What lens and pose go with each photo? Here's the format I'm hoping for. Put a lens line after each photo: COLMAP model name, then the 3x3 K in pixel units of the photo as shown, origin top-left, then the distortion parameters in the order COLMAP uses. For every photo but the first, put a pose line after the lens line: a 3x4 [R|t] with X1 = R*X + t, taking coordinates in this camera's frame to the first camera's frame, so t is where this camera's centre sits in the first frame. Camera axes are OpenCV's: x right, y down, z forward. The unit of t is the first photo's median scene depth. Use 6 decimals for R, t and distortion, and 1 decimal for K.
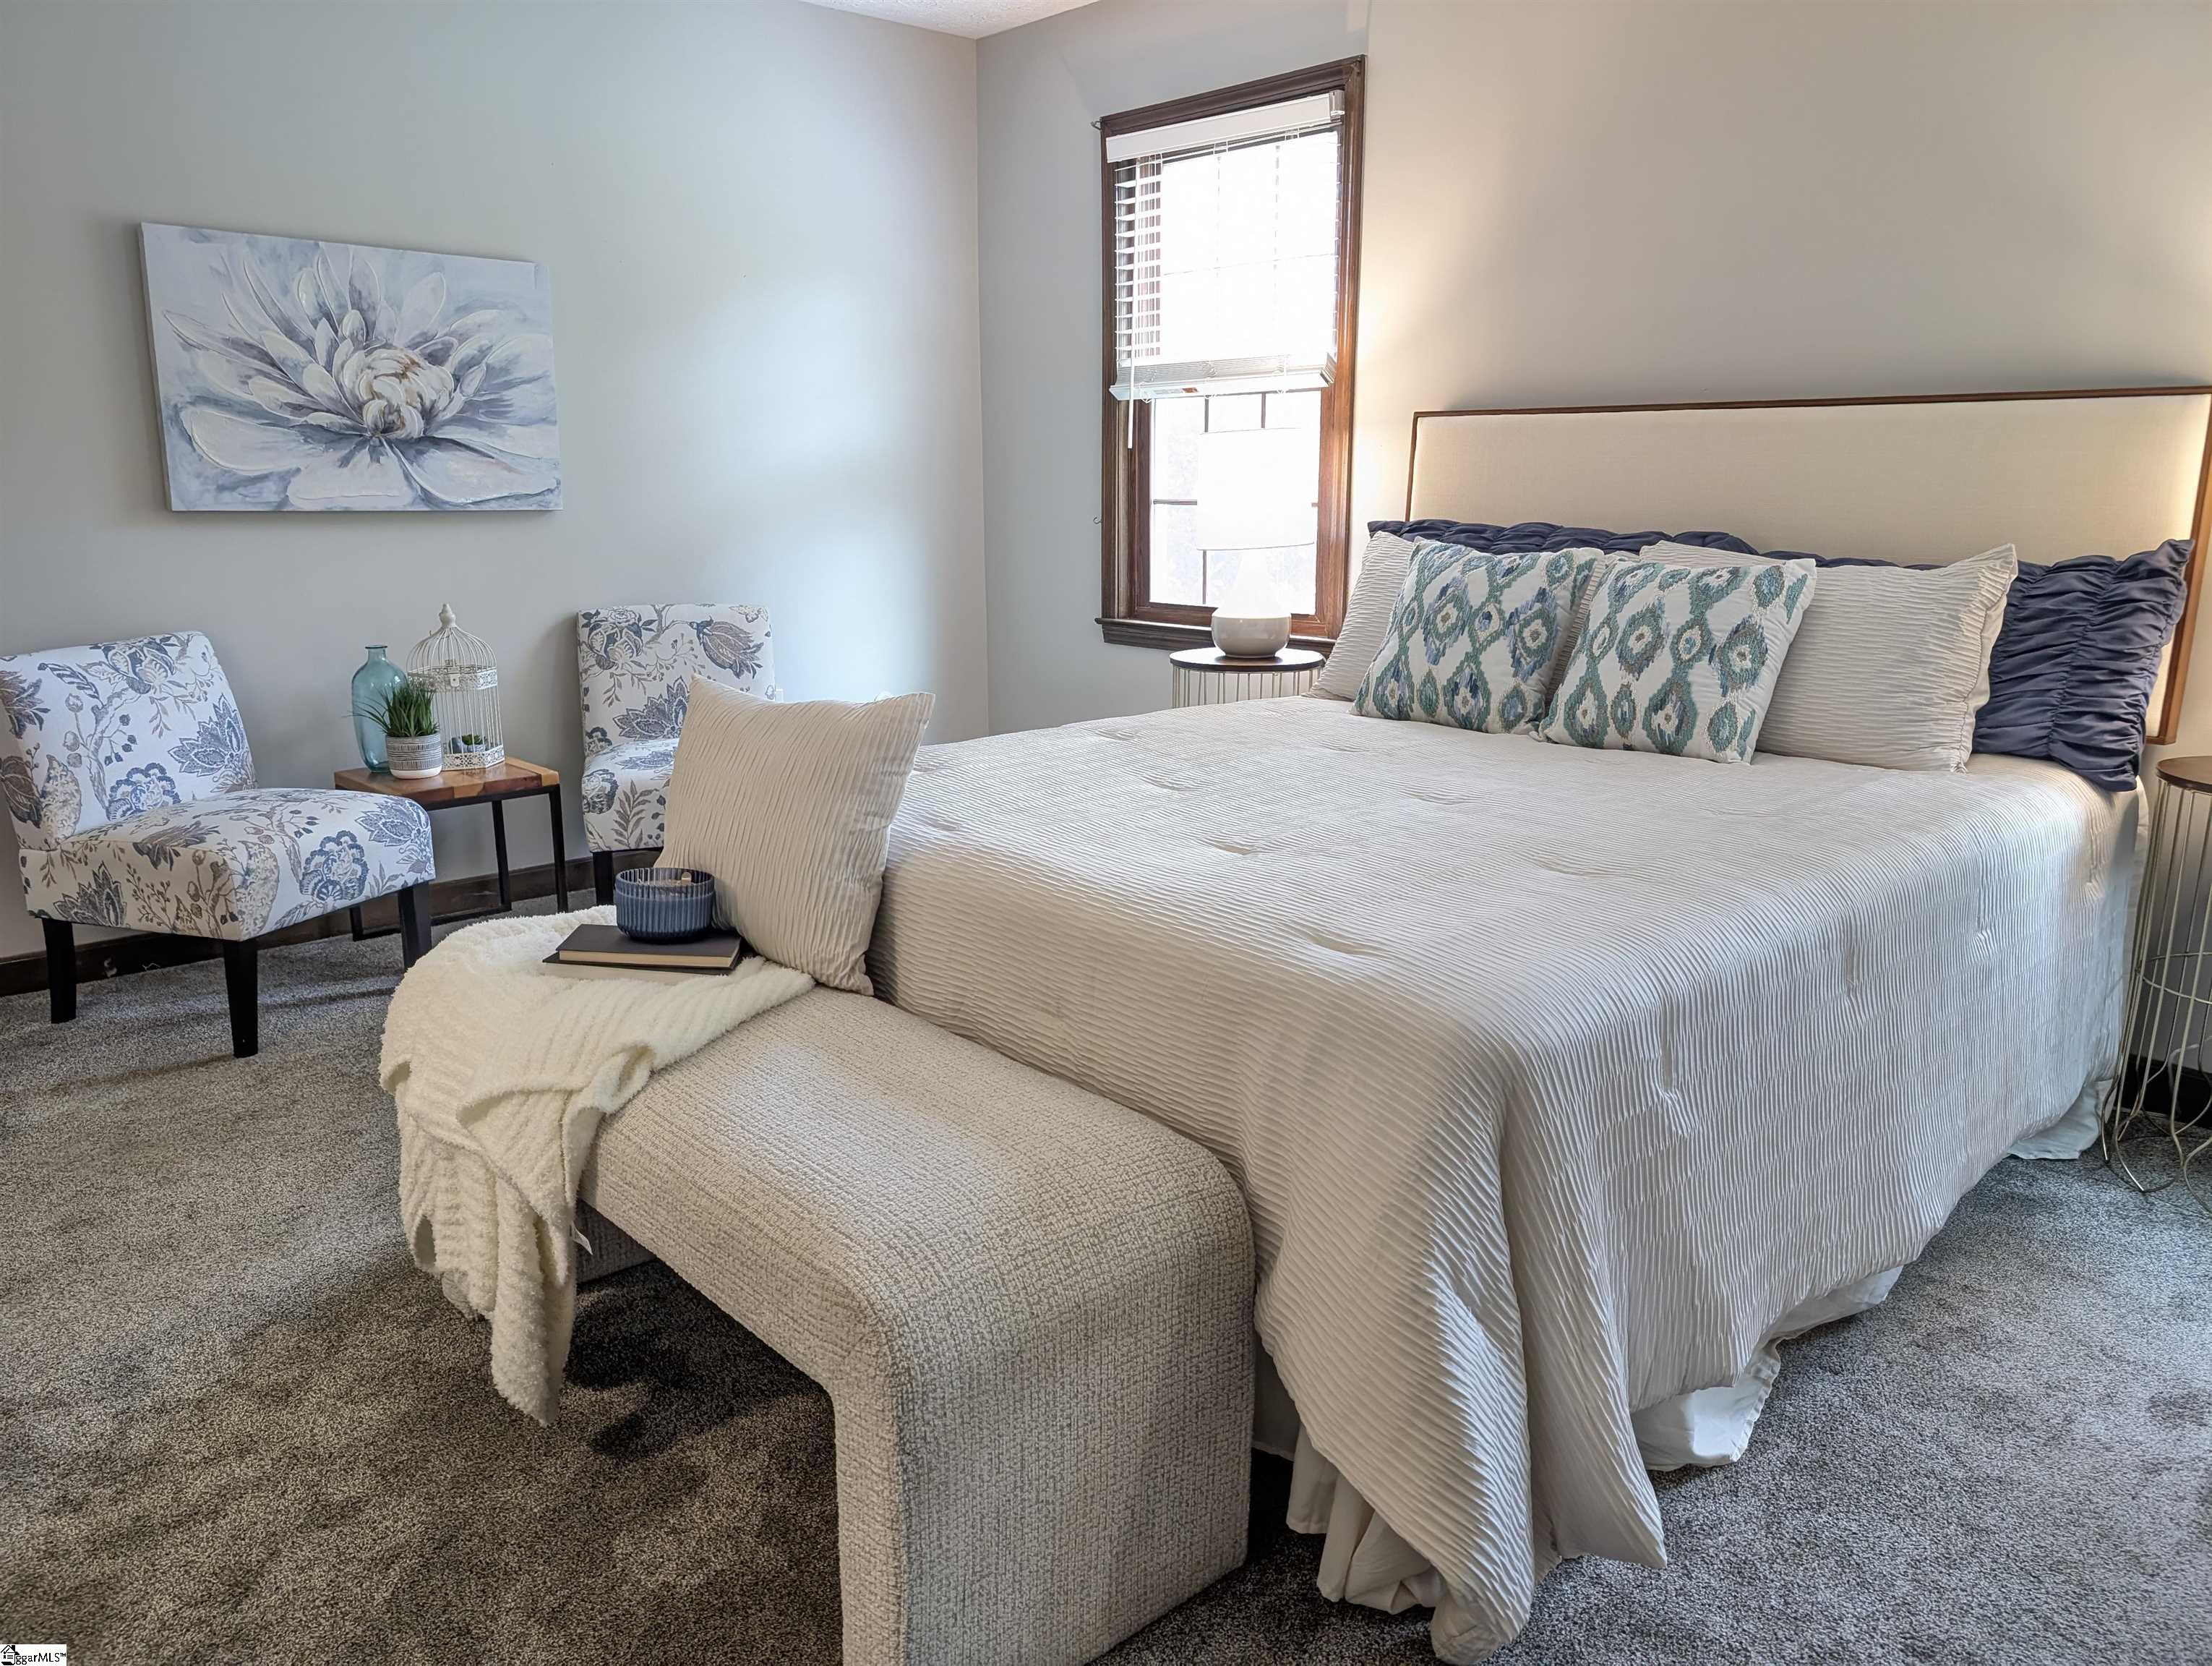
lens RADIAL K [[1585.6, 0, 1114.8], [0, 1585.6, 831.5], [0, 0, 1]] dist [0.024001, -0.029714]
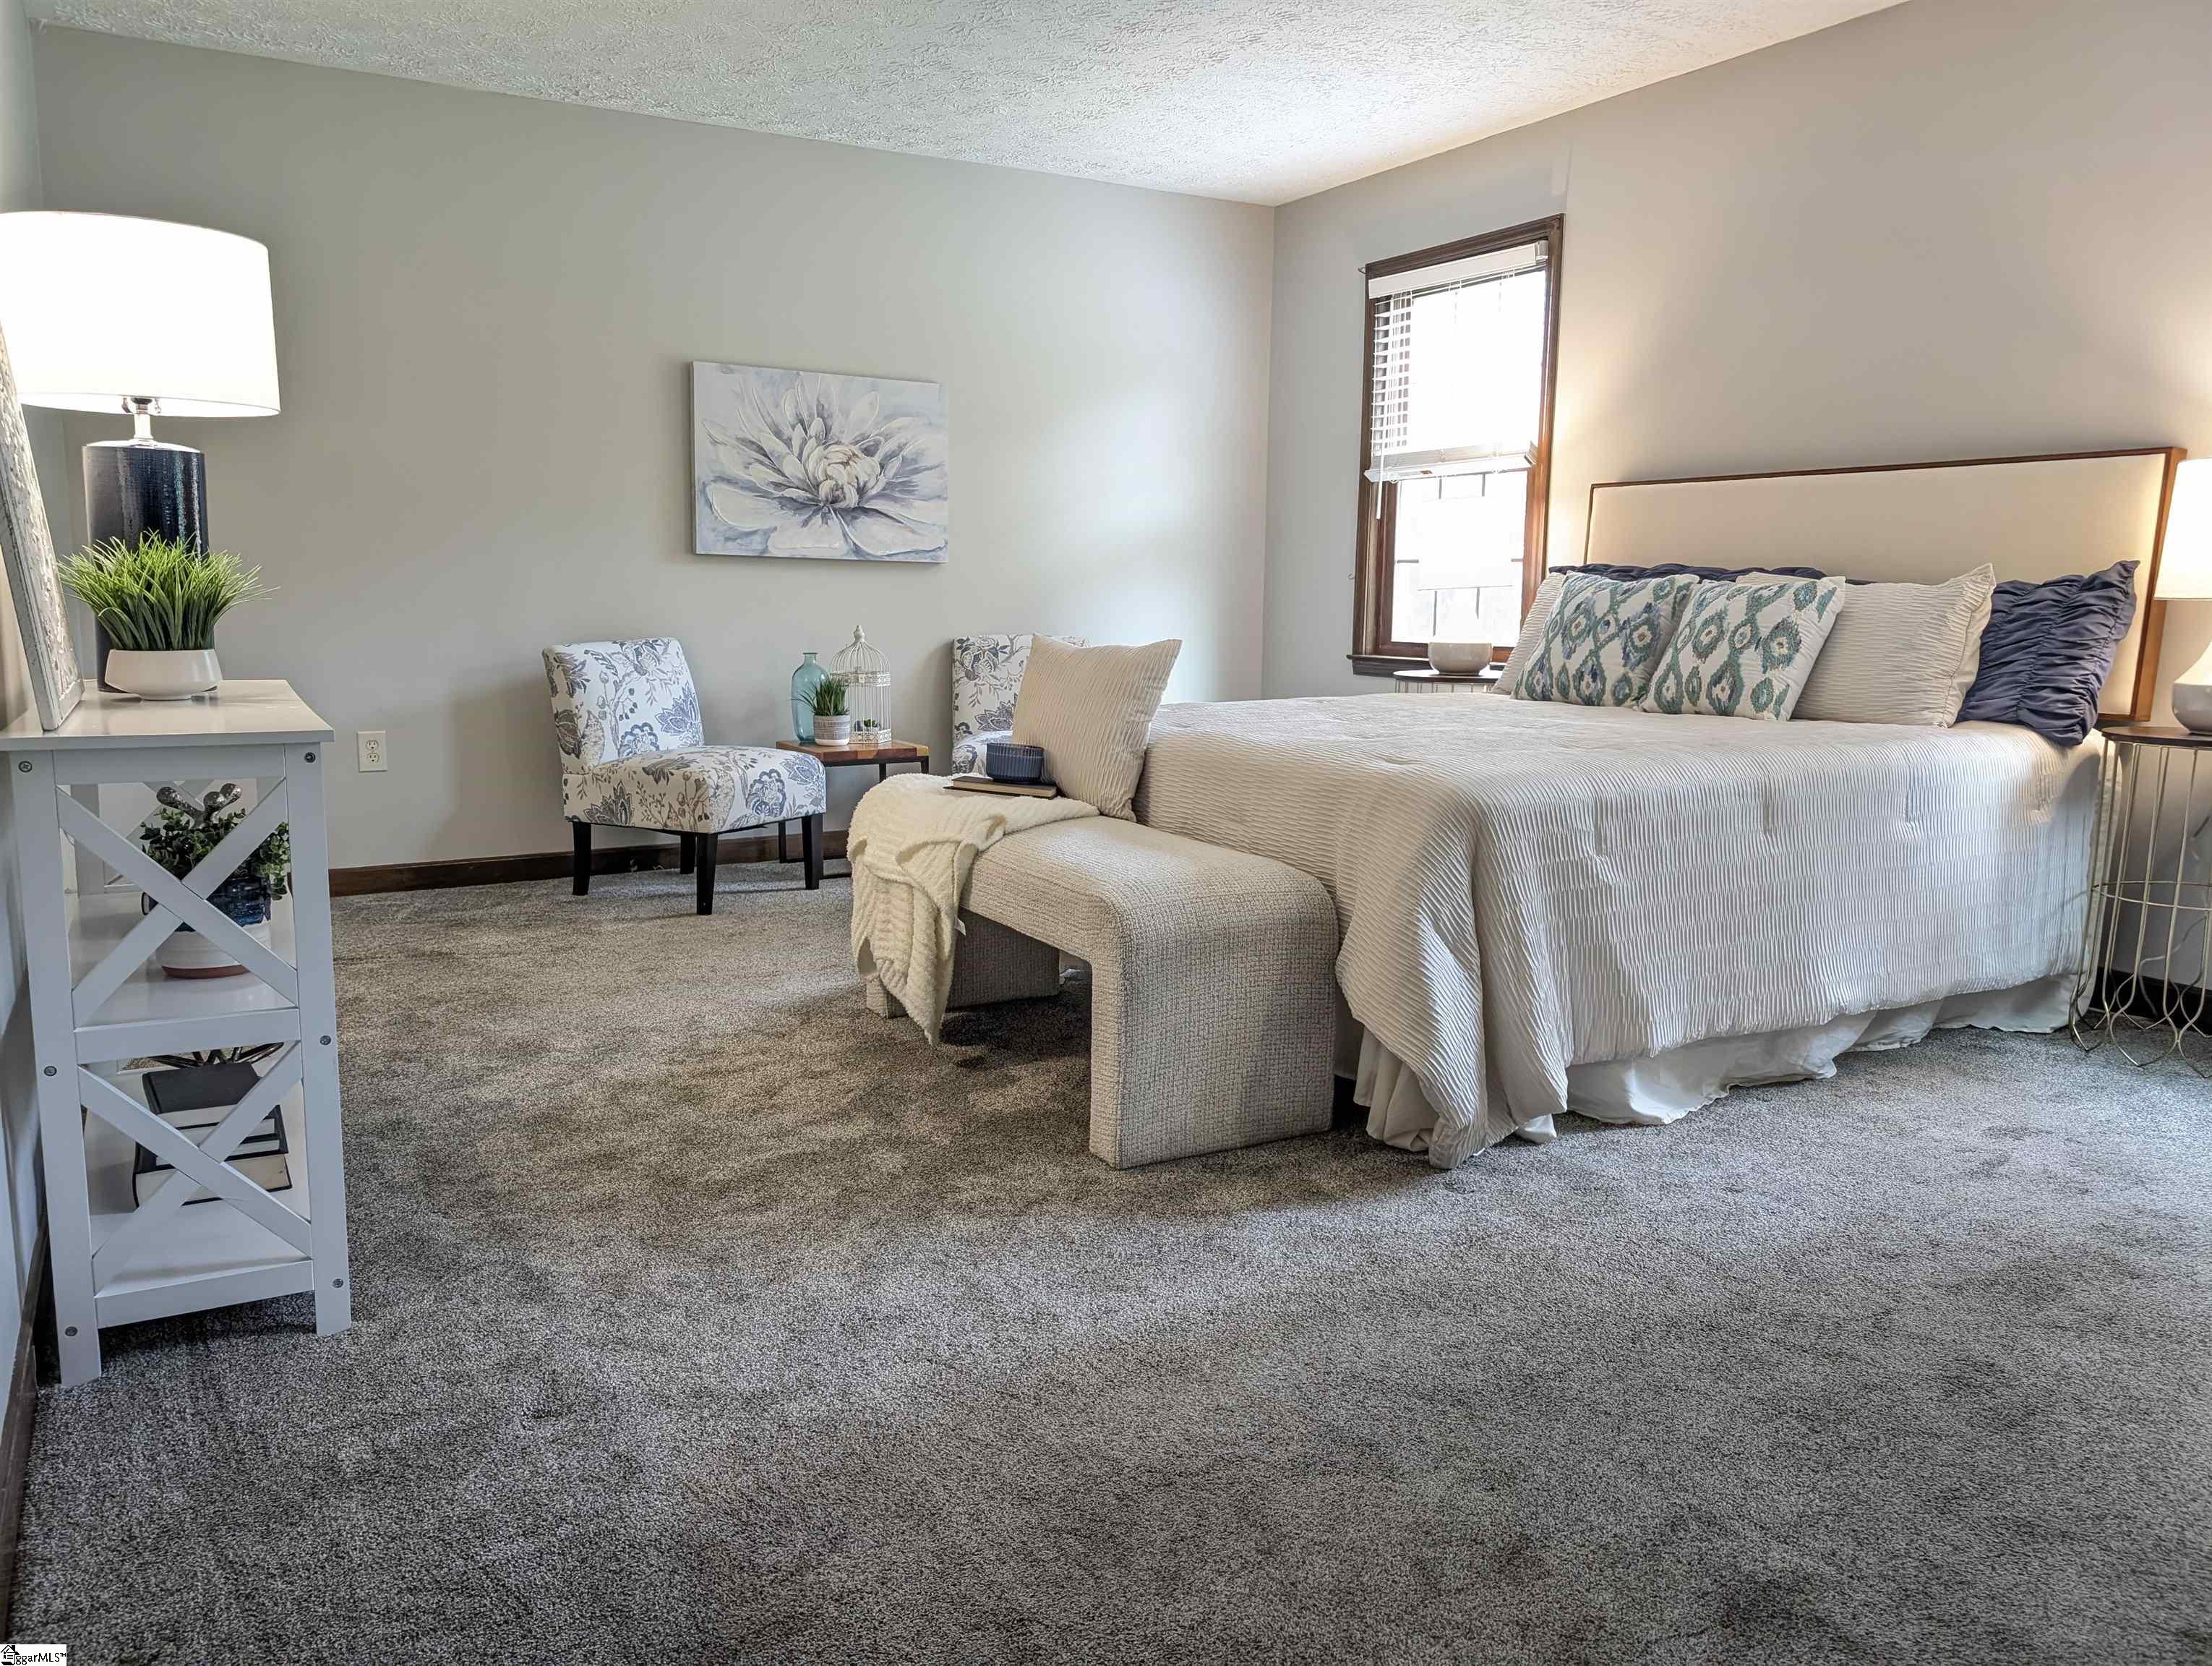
lens RADIAL K [[1585.6, 0, 1113.1], [0, 1585.6, 835.1], [0, 0, 1]] dist [0.024001, -0.029714]
pose [[0.978691, 0.038639, -0.201670, 0.113785], [-0.051913, 0.996790, -0.060954, 0.164086], [0.198667, 0.070124, 0.977555, -0.434875]]
